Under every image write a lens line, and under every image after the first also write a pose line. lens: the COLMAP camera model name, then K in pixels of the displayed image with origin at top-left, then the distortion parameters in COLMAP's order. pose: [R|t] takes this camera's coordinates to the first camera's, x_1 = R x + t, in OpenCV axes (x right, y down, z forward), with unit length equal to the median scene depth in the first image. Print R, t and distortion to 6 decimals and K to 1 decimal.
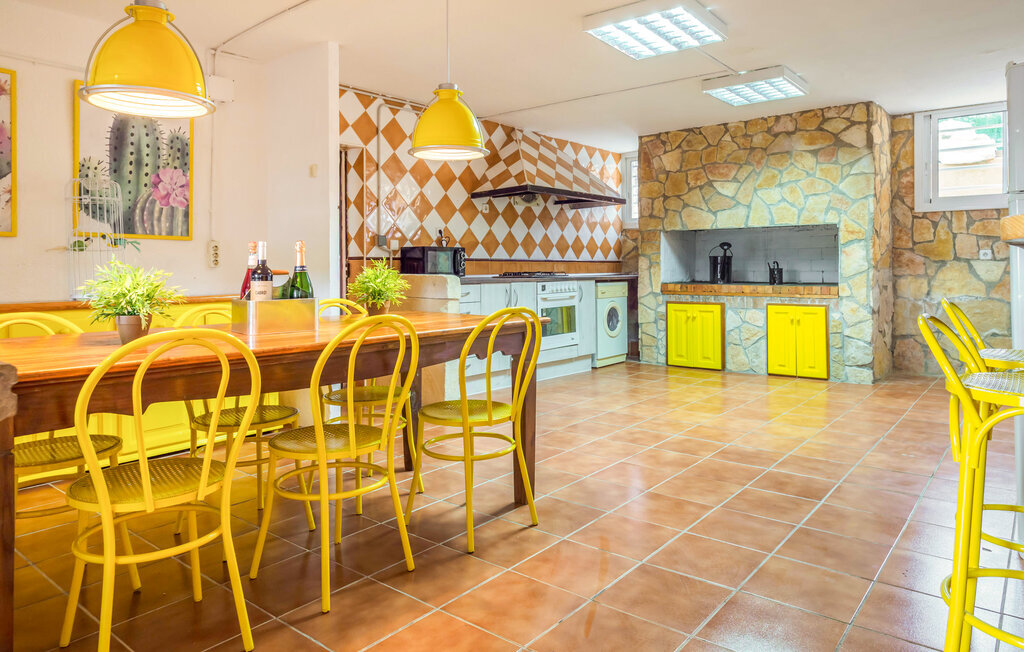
lens RADIAL K [[666.2, 0, 545.5], [0, 666.2, 259.1], [0, 0, 1]] dist [0.003344, 0.001344]
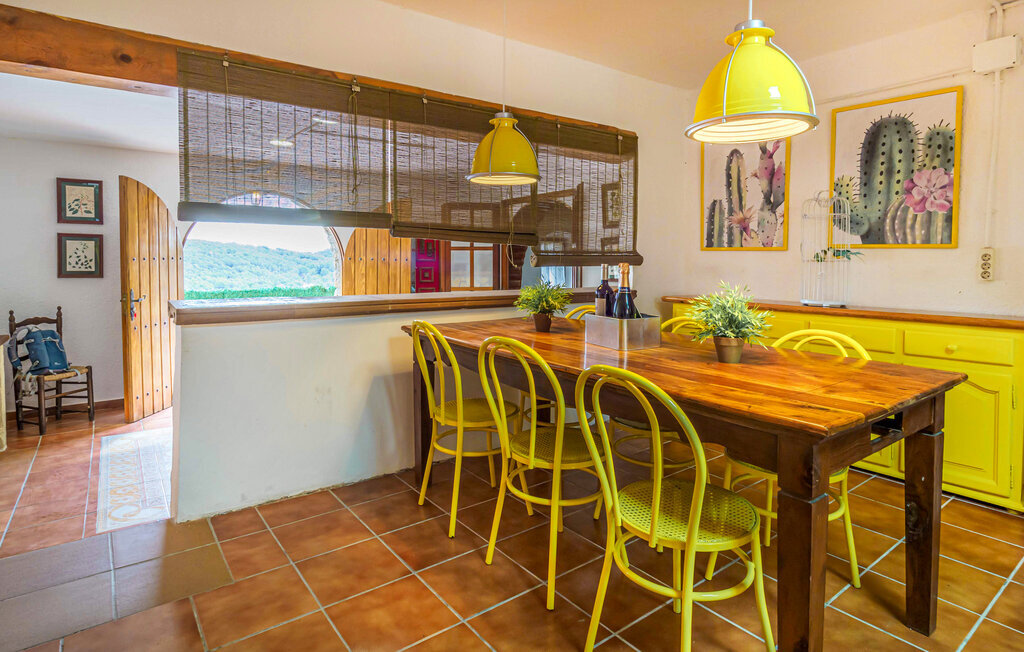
lens RADIAL K [[549.6, 0, 499.1], [0, 549.6, 272.6], [0, 0, 1]] dist [-0.003928, -0.000425]
pose [[-0.270402, 0.032154, -0.962210, 0.324658], [0.008544, 0.999483, 0.030999, -0.024876], [0.962710, 0.000160, -0.270537, 0.658396]]
